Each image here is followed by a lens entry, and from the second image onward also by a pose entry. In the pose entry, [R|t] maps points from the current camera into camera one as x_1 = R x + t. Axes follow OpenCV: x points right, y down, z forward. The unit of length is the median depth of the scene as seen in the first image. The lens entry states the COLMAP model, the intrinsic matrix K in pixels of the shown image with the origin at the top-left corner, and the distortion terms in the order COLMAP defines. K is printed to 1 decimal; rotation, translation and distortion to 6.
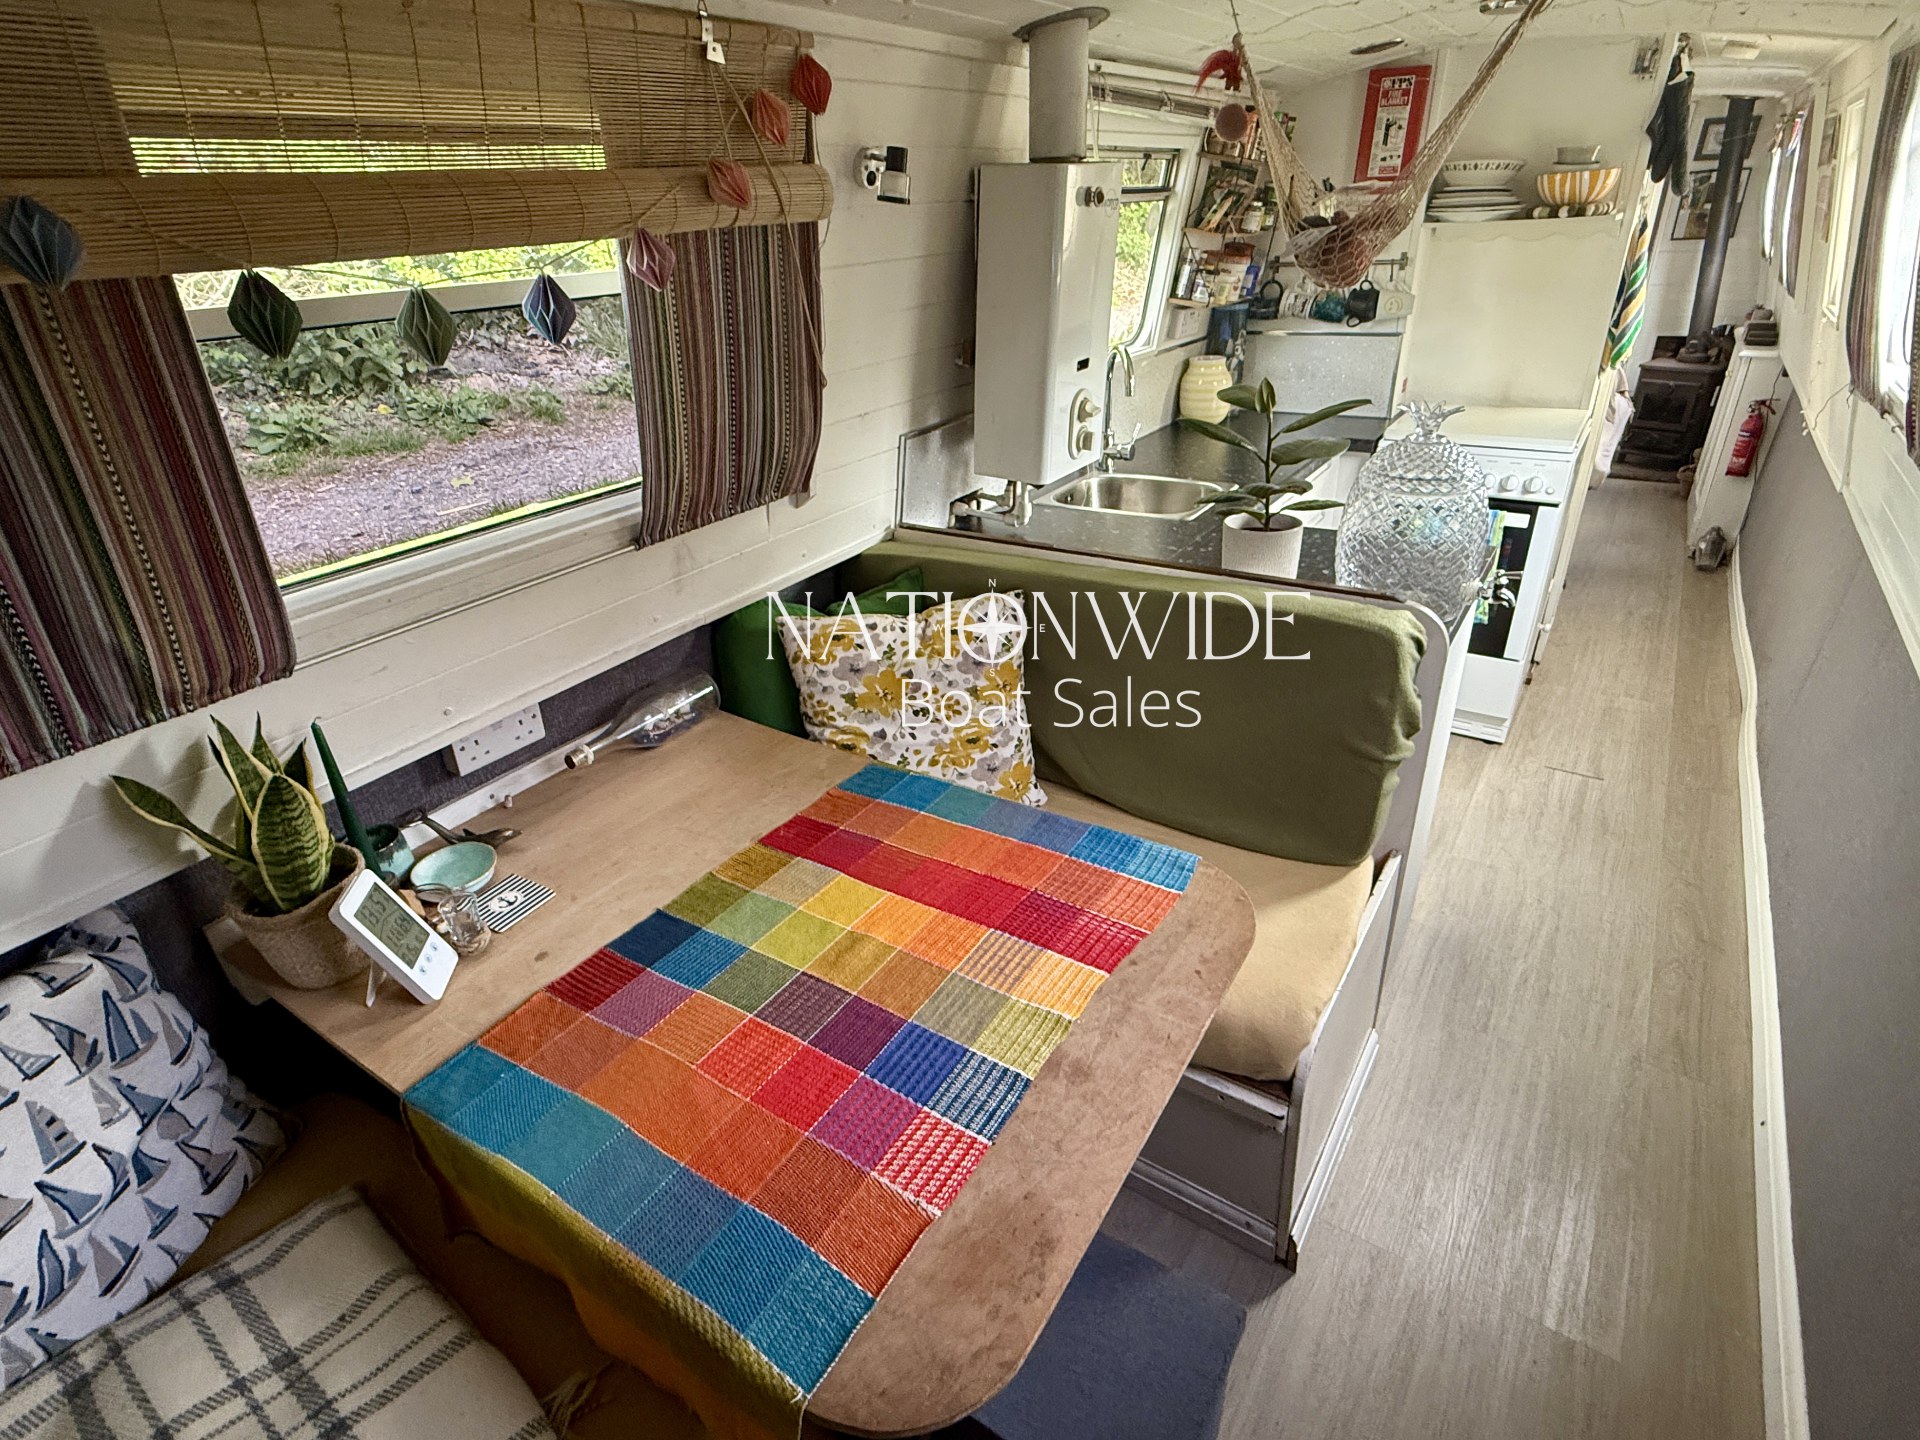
lens RADIAL K [[978.3, 0, 960.0], [0, 978.3, 722.8], [0, 0, 1]] dist [0.003808, -0.002849]
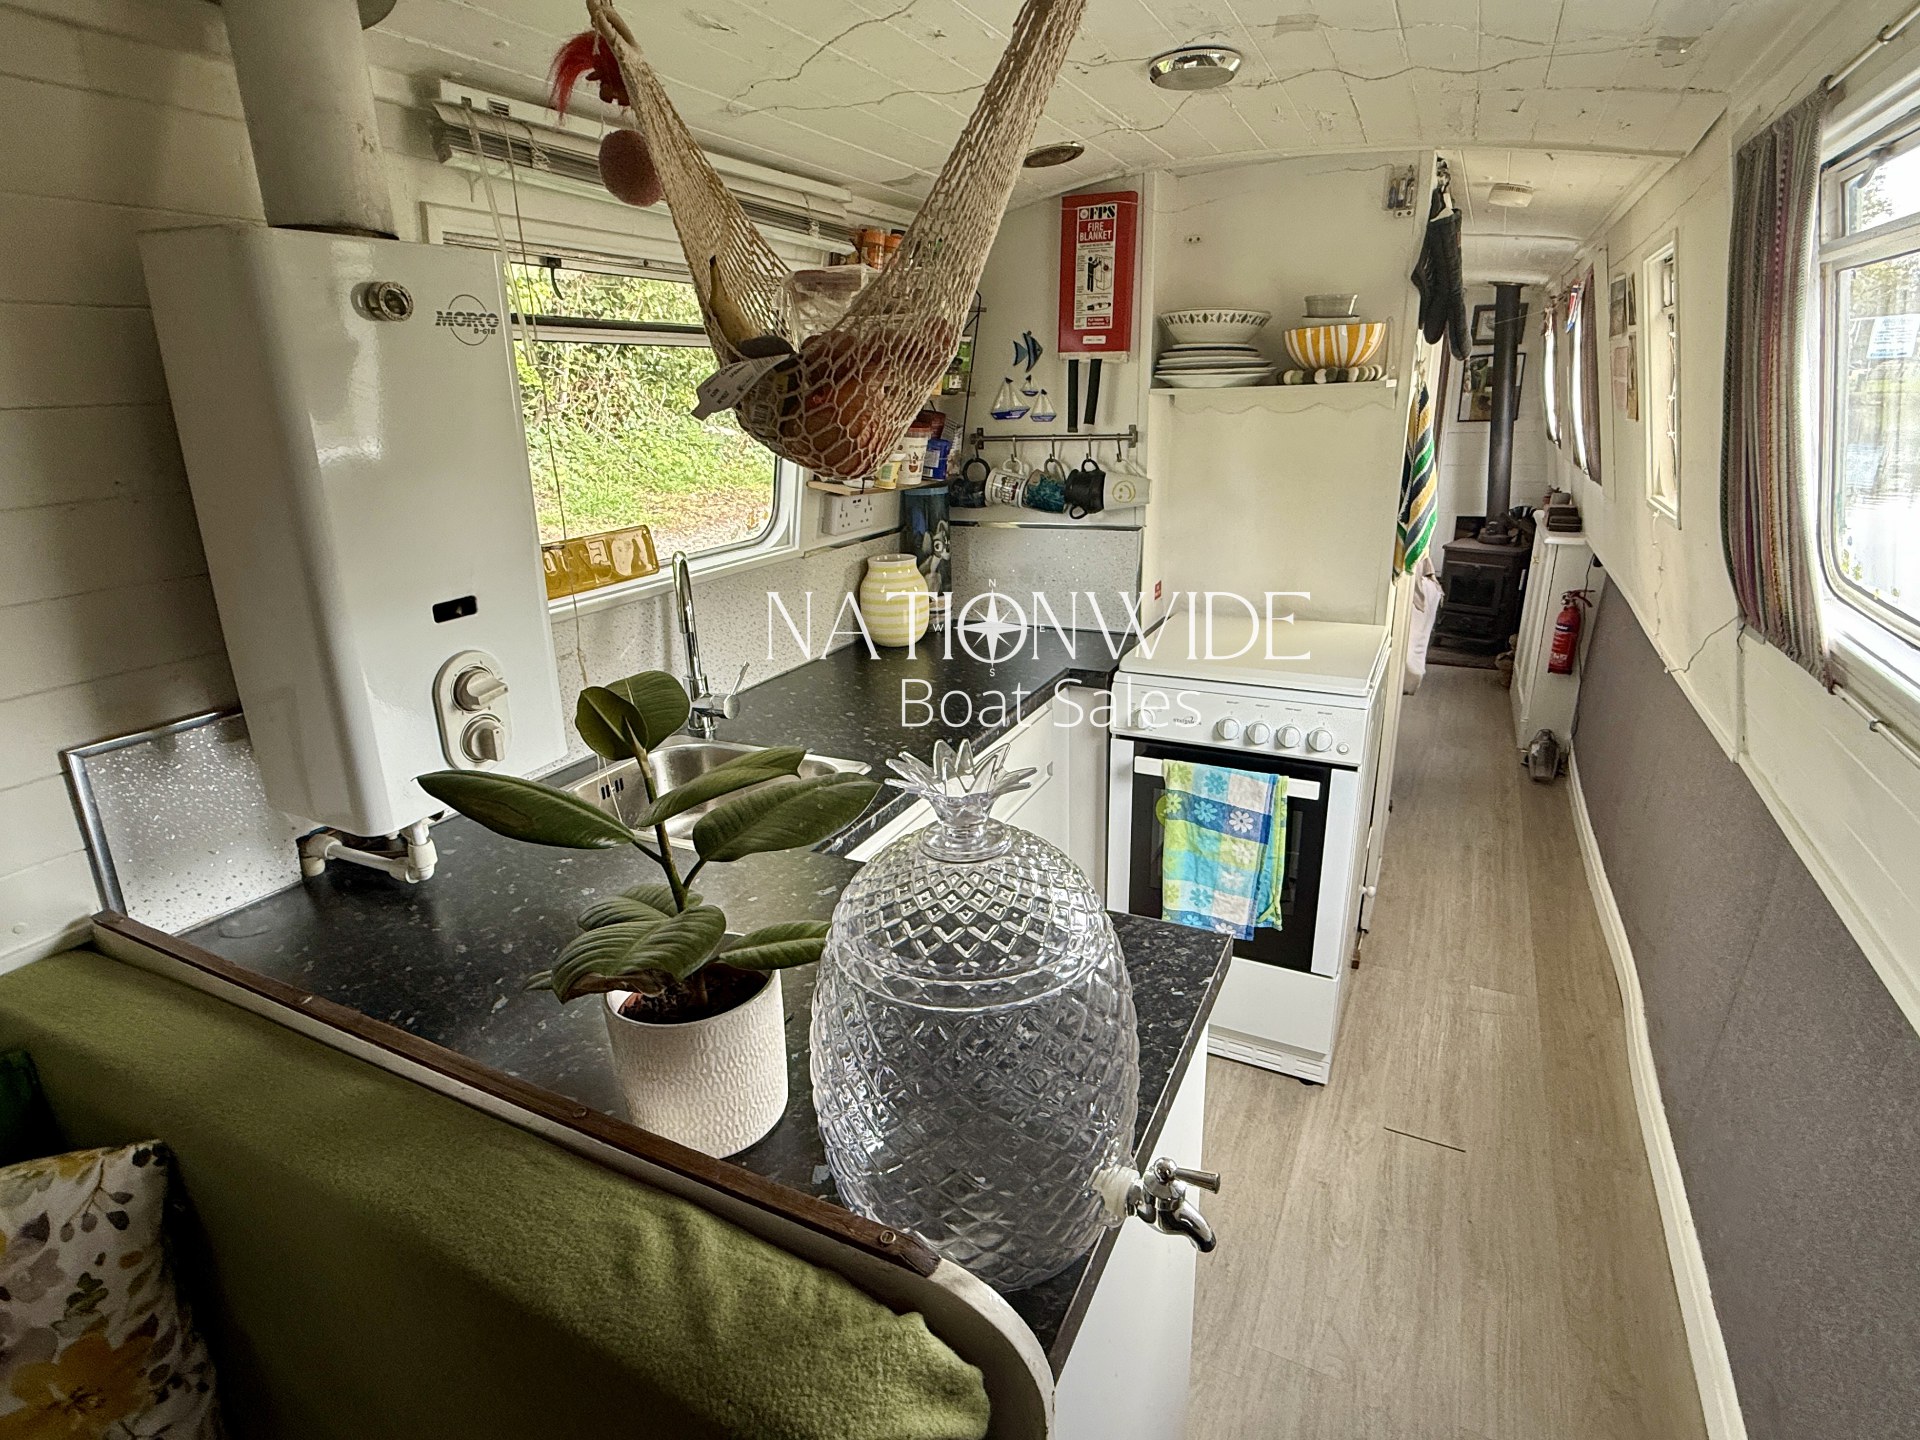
lens RADIAL K [[978.3, 0, 970.5], [0, 978.3, 719.5], [0, 0, 1]] dist [0.003808, -0.002849]
pose [[0.991077, -0.024854, 0.130955, 0.219300], [0.045295, 0.986795, -0.155513, -0.141683], [-0.125360, 0.160057, 0.979115, 0.306013]]
